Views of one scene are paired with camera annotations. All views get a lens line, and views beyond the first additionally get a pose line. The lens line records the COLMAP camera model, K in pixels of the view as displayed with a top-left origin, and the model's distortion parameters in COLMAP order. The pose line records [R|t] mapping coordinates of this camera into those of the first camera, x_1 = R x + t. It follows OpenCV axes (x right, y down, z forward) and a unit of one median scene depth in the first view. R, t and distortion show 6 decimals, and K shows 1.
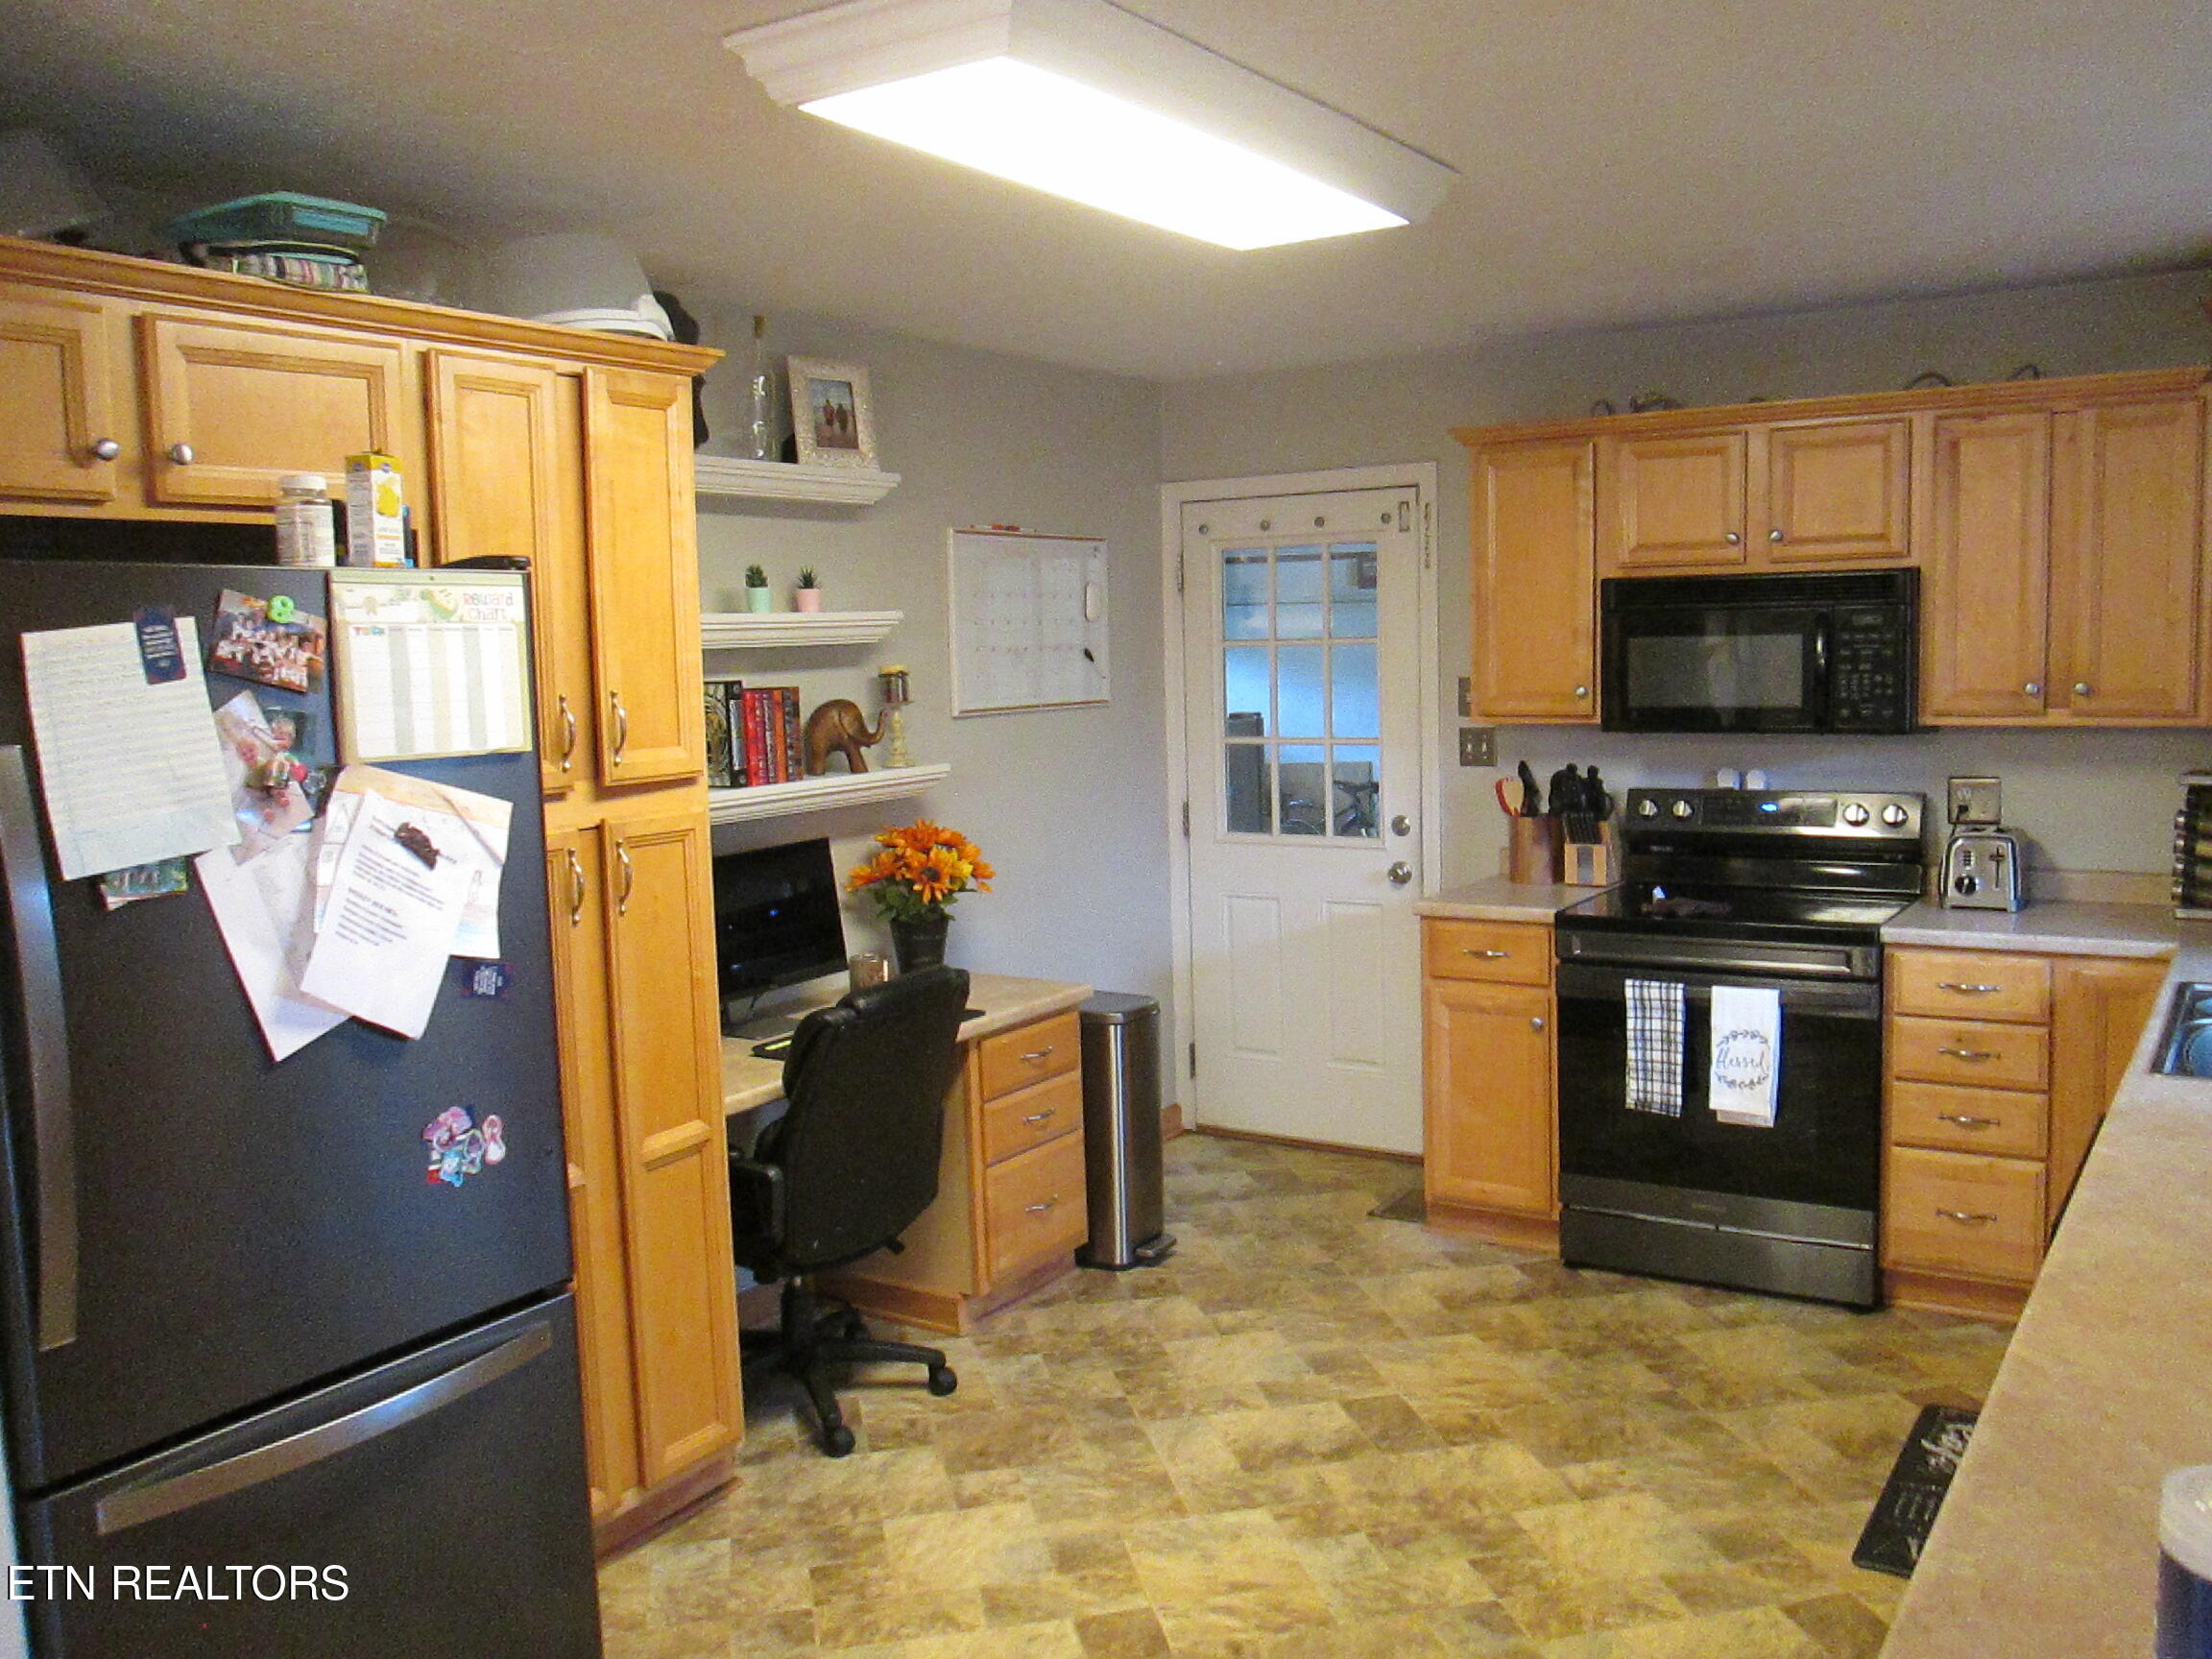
lens RADIAL K [[1859.2, 0, 1103.3], [0, 1859.2, 838.8], [0, 0, 1]] dist [-0.026415, 0.004484]
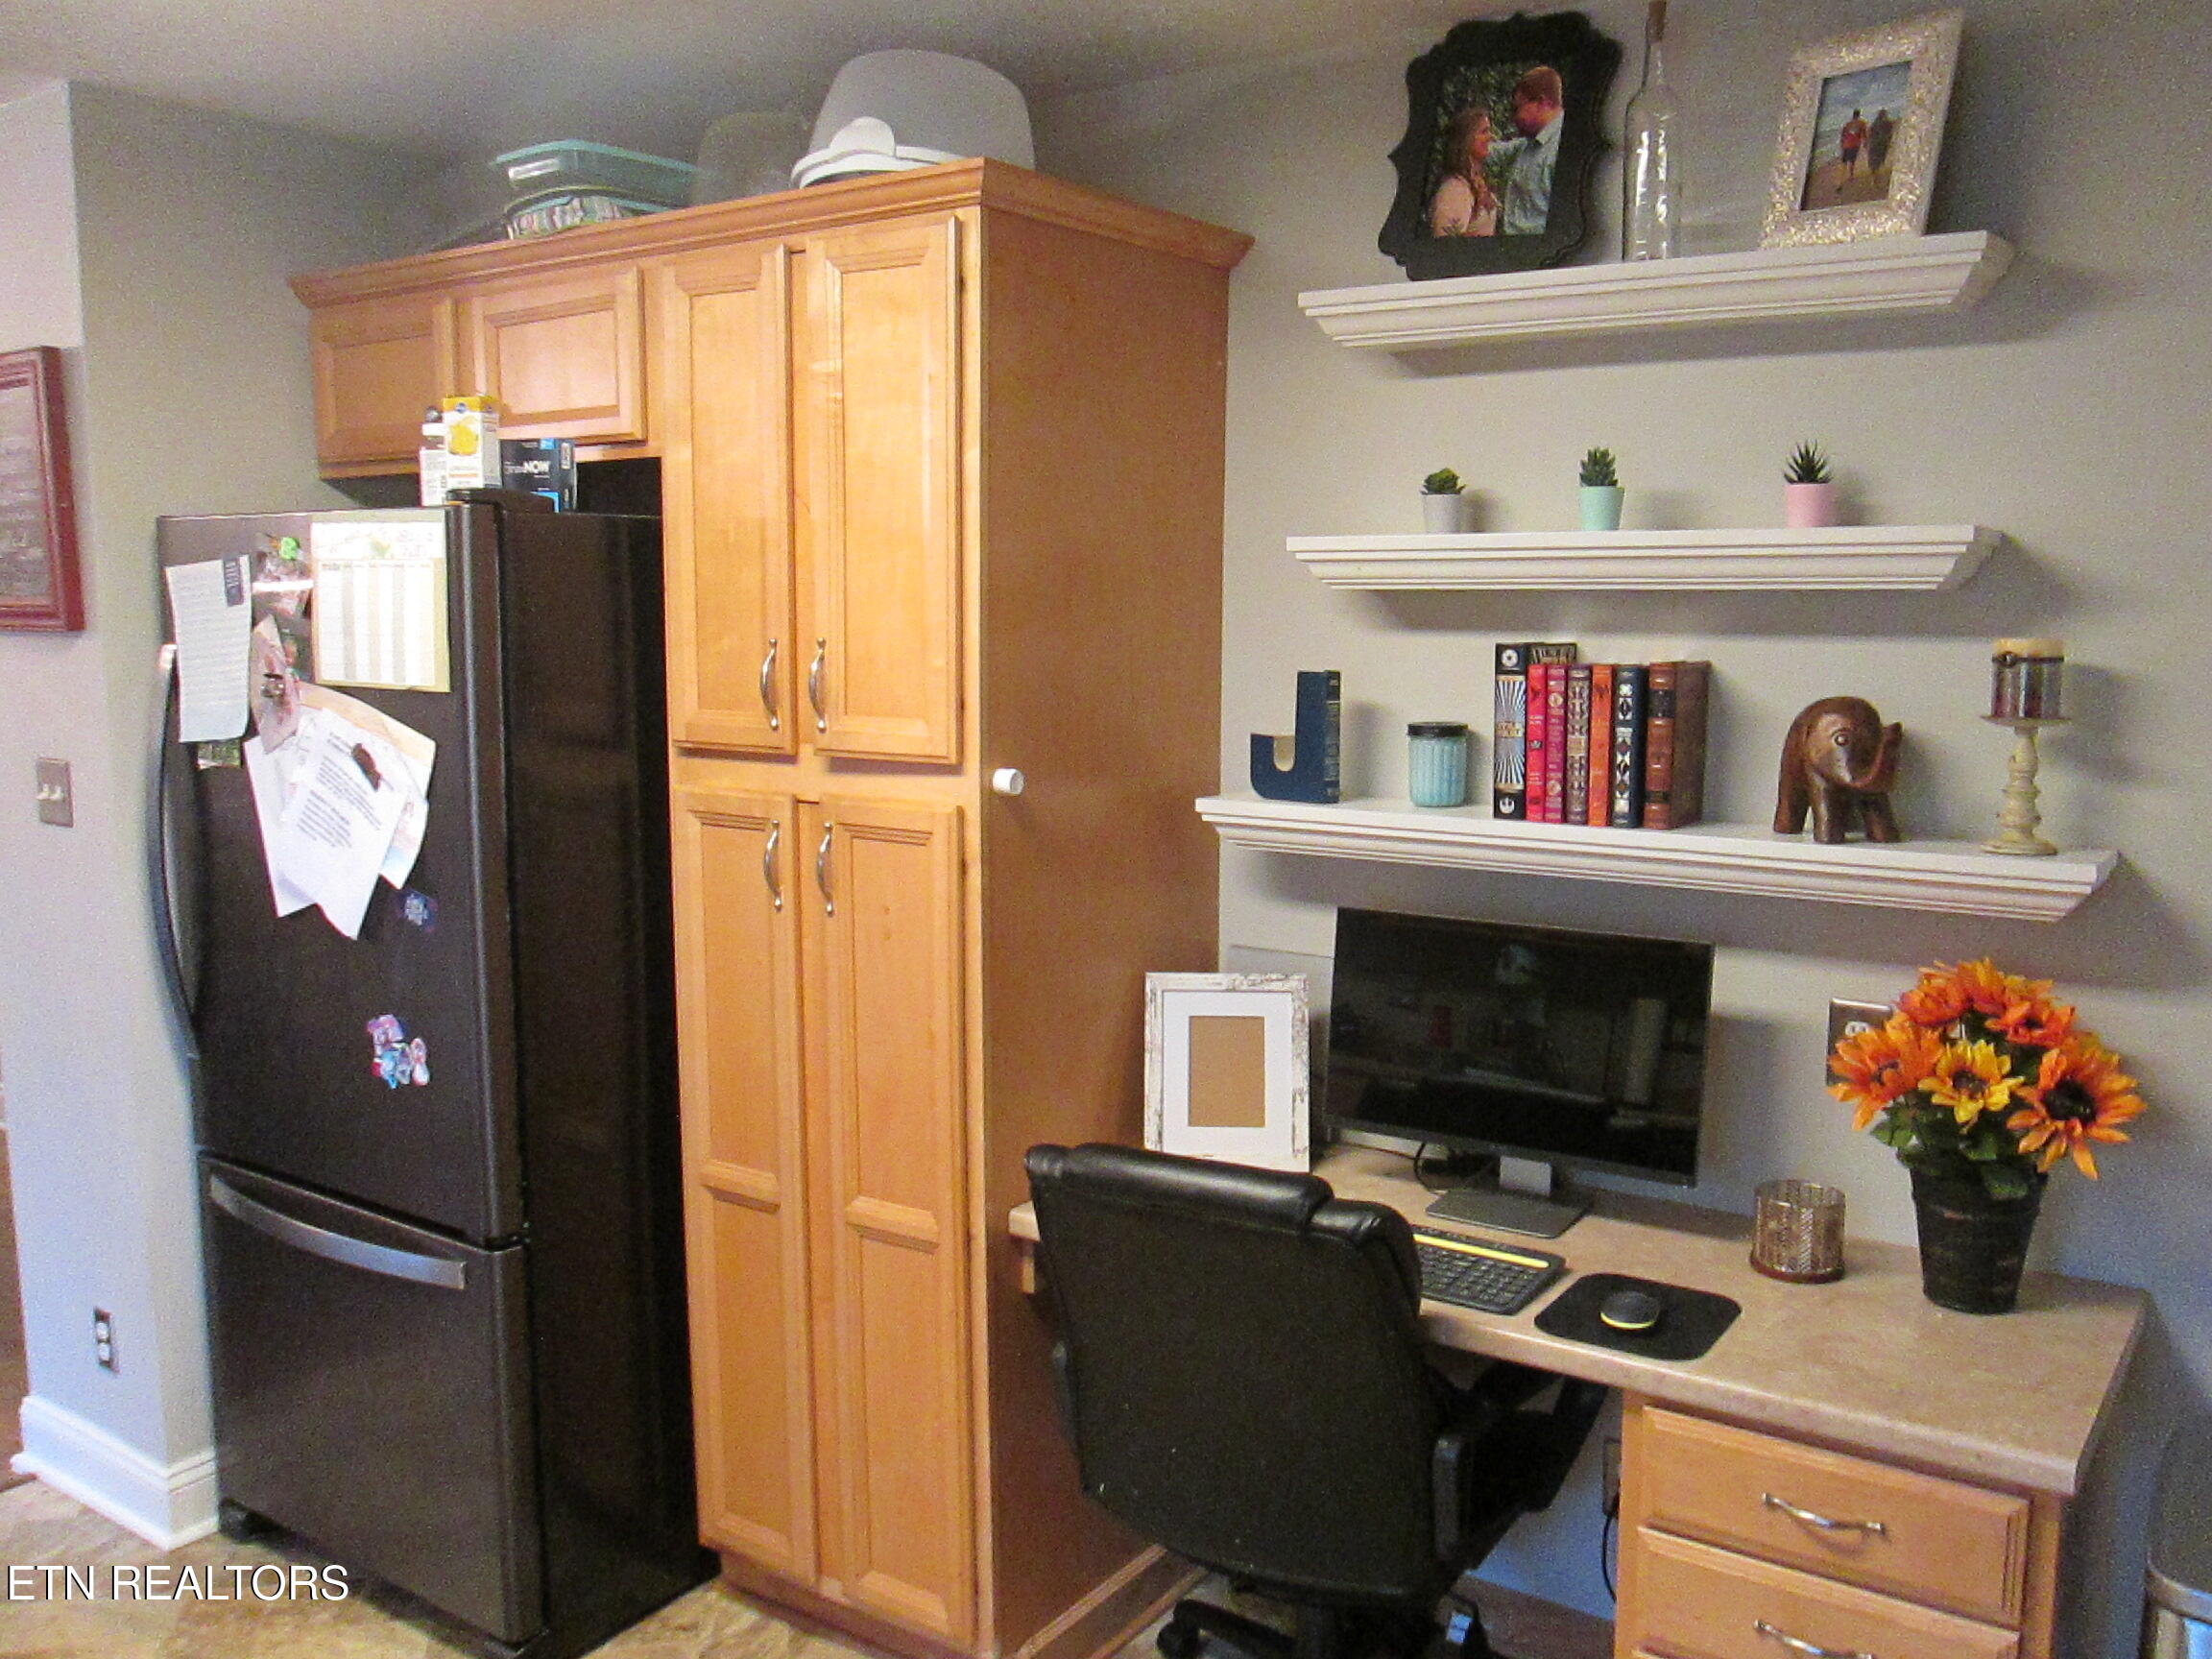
lens RADIAL K [[1859.2, 0, 1103.5], [0, 1859.2, 829.0], [0, 0, 1]] dist [-0.026415, 0.004484]
pose [[-0.036538, 0.158293, -0.986716, 0.677776], [-0.105642, 0.981231, 0.161325, -0.177967], [0.993733, 0.110133, -0.019130, 1.431926]]
